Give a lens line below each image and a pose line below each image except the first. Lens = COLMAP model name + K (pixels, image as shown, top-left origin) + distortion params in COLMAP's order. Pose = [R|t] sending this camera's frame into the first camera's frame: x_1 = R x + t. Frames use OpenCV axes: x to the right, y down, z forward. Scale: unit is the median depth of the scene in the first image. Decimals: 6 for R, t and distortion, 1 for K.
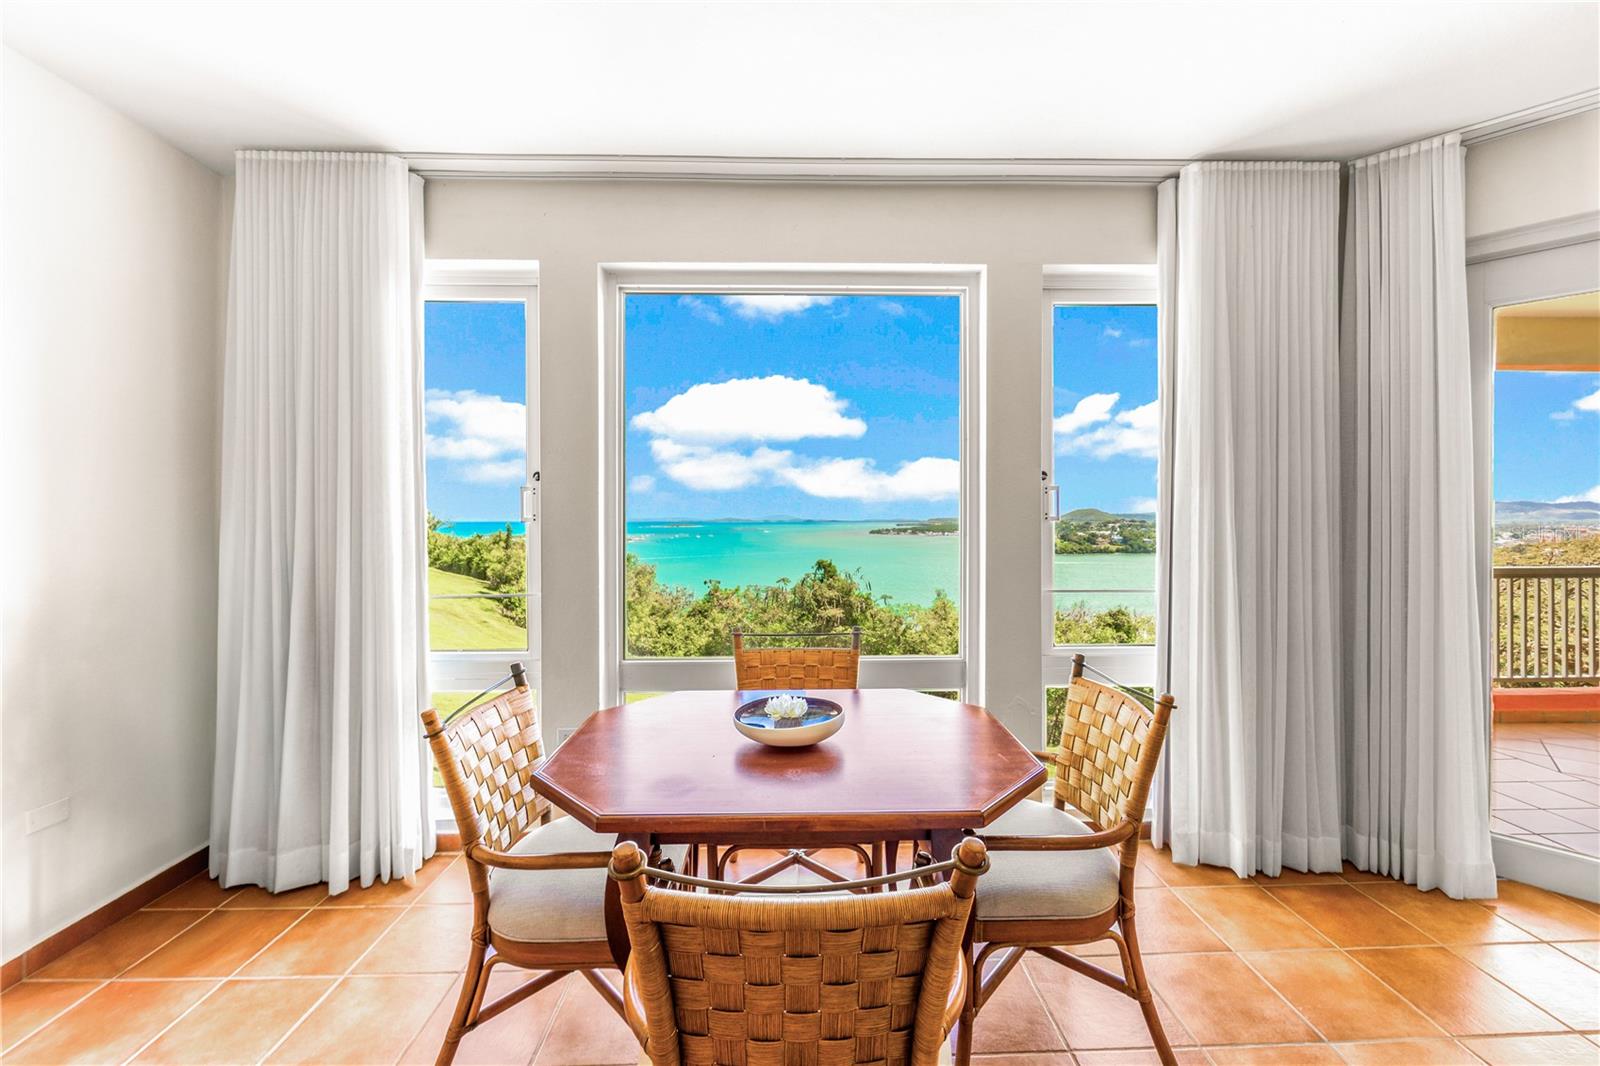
lens RADIAL K [[628.8, 0, 809.4], [0, 628.8, 520.2], [0, 0, 1]] dist [-0.002338, -0.000030]
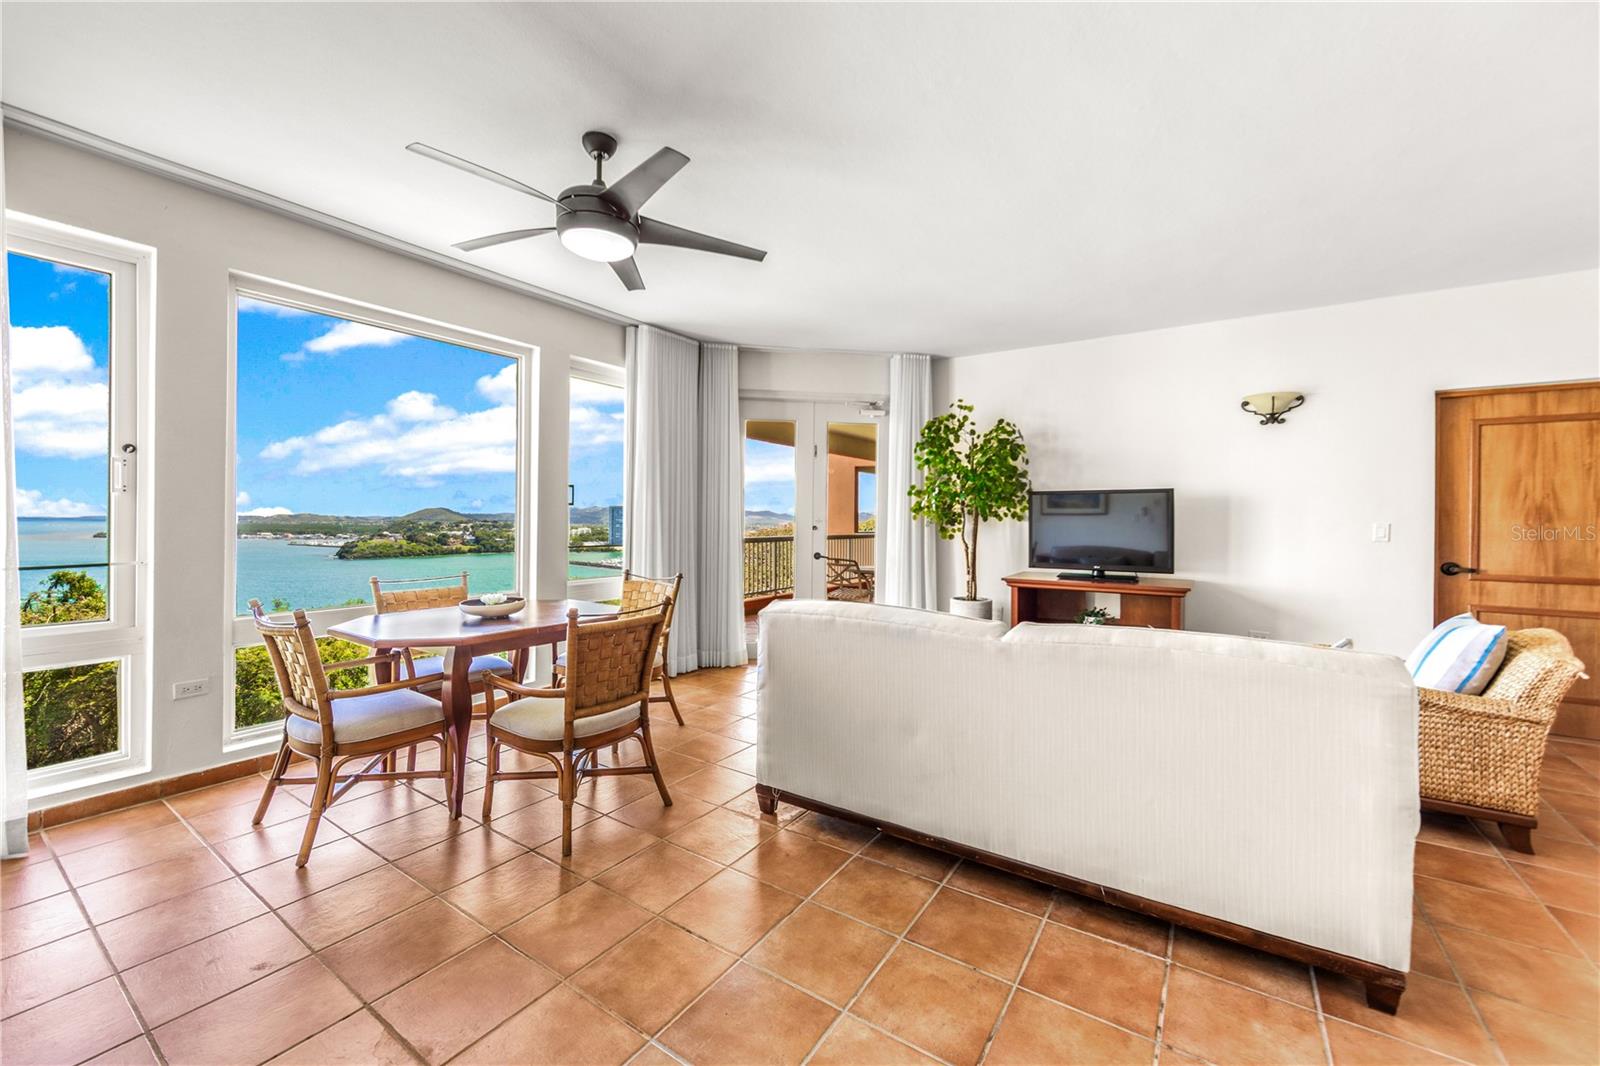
lens RADIAL K [[623.9, 0, 802.3], [0, 623.9, 523.1], [0, 0, 1]] dist [-0.003865, -0.000037]
pose [[0.584308, 0.003214, 0.811526, -0.692669], [-0.006792, 0.999976, 0.000931, 0.049394], [-0.811504, -0.006056, 0.584316, -0.553231]]
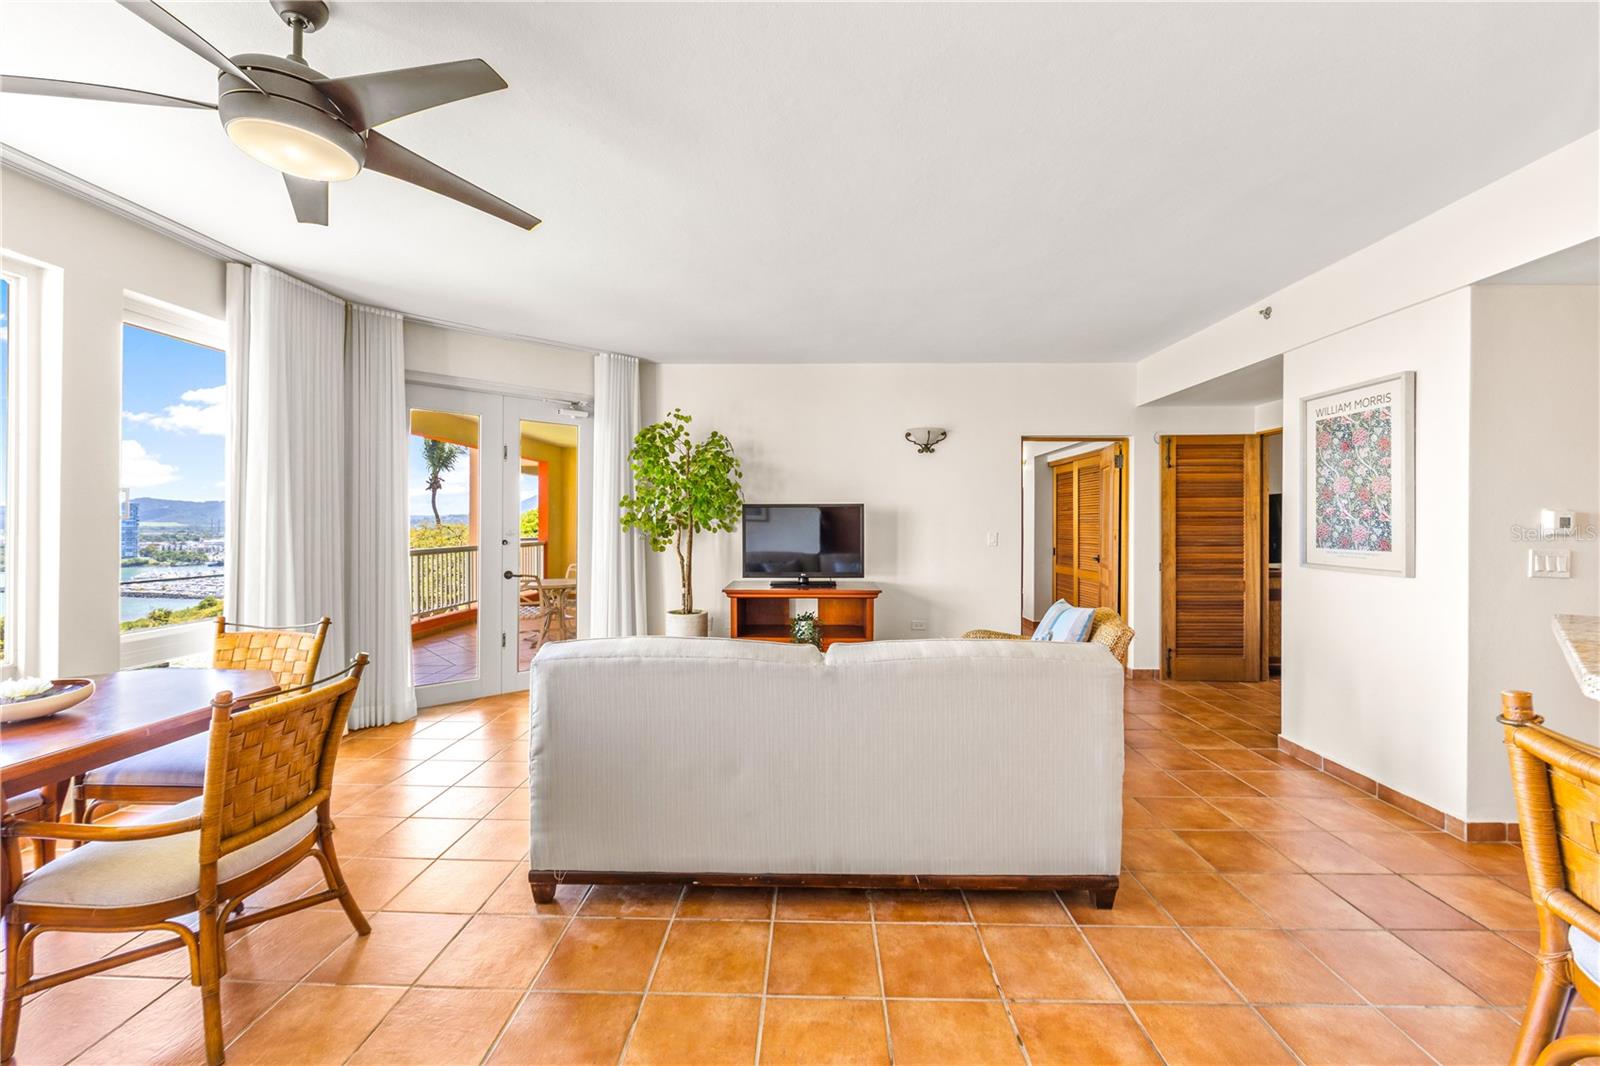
lens RADIAL K [[632.4, 0, 801.2], [0, 632.4, 524.8], [0, 0, 1]] dist [-0.001932, 0.000097]
pose [[0.060181, -0.000757, 0.998187, -0.729058], [0.000745, 0.999999, 0.000713, 0.011079], [-0.998187, 0.000701, 0.060182, -0.285423]]
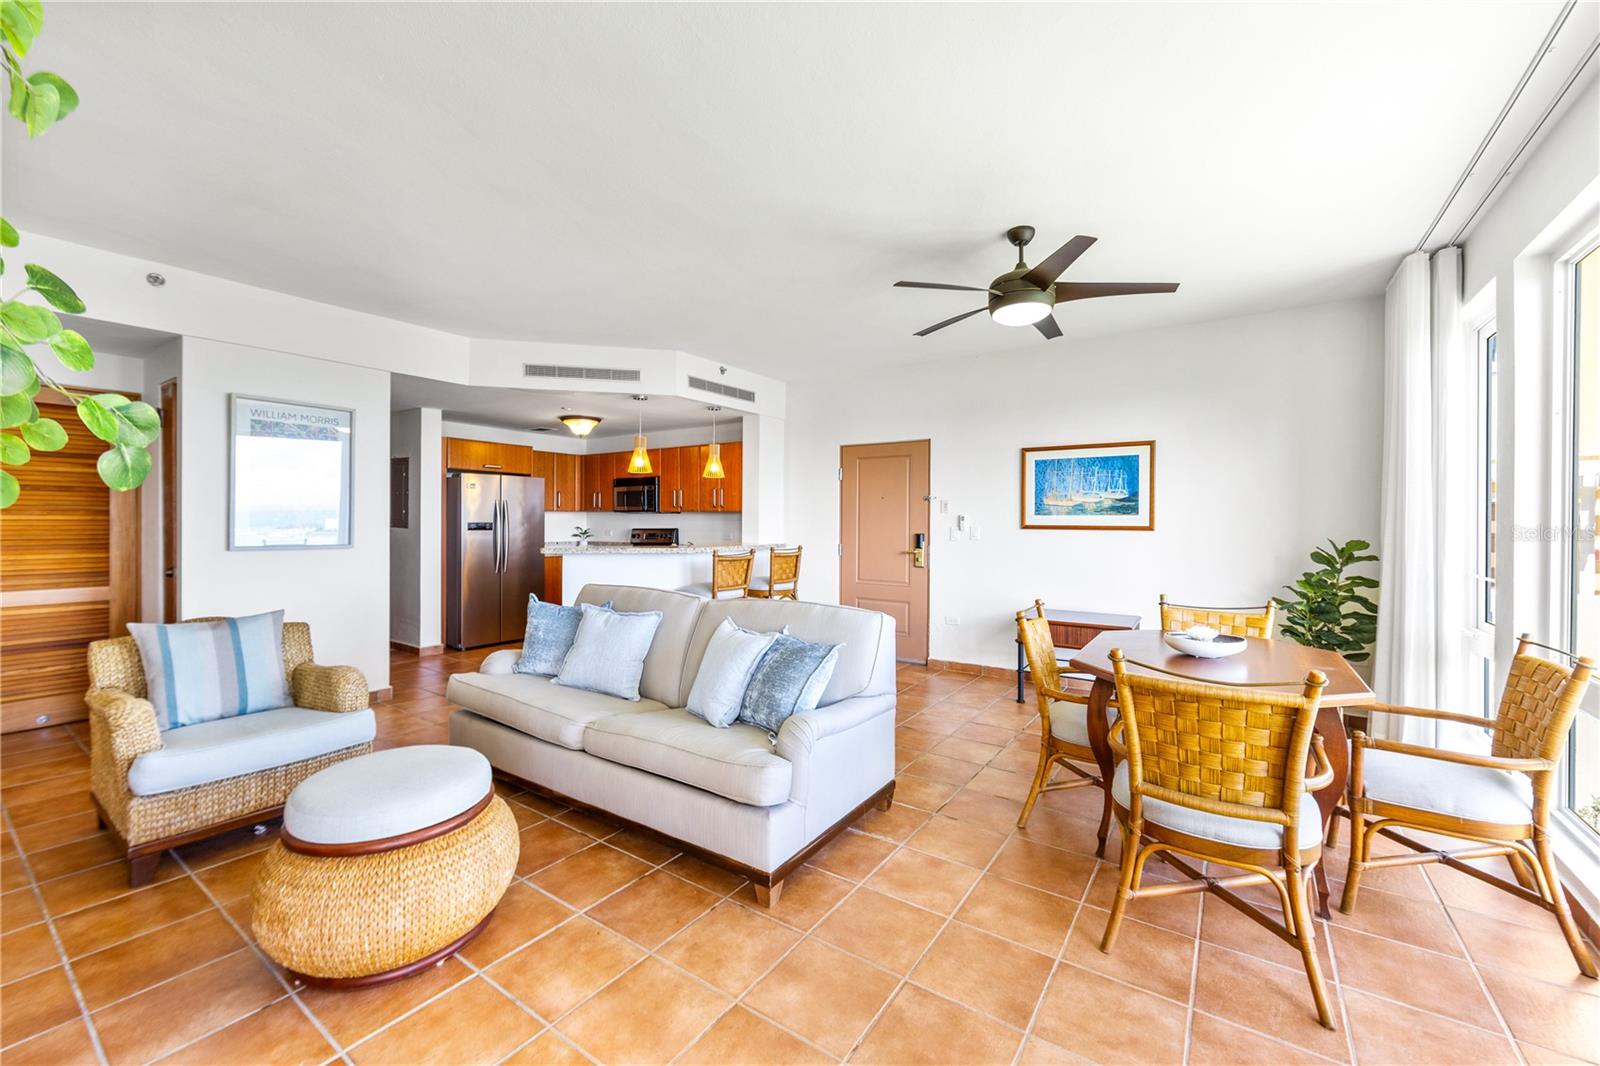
lens RADIAL K [[632.4, 0, 801.2], [0, 632.4, 524.8], [0, 0, 1]] dist [-0.001932, 0.000097]
pose [[-0.596480, 0.002065, -0.802625, 1.264671], [-0.008882, 0.999918, 0.009173, 0.020217], [0.802579, 0.012600, -0.596413, 0.740578]]
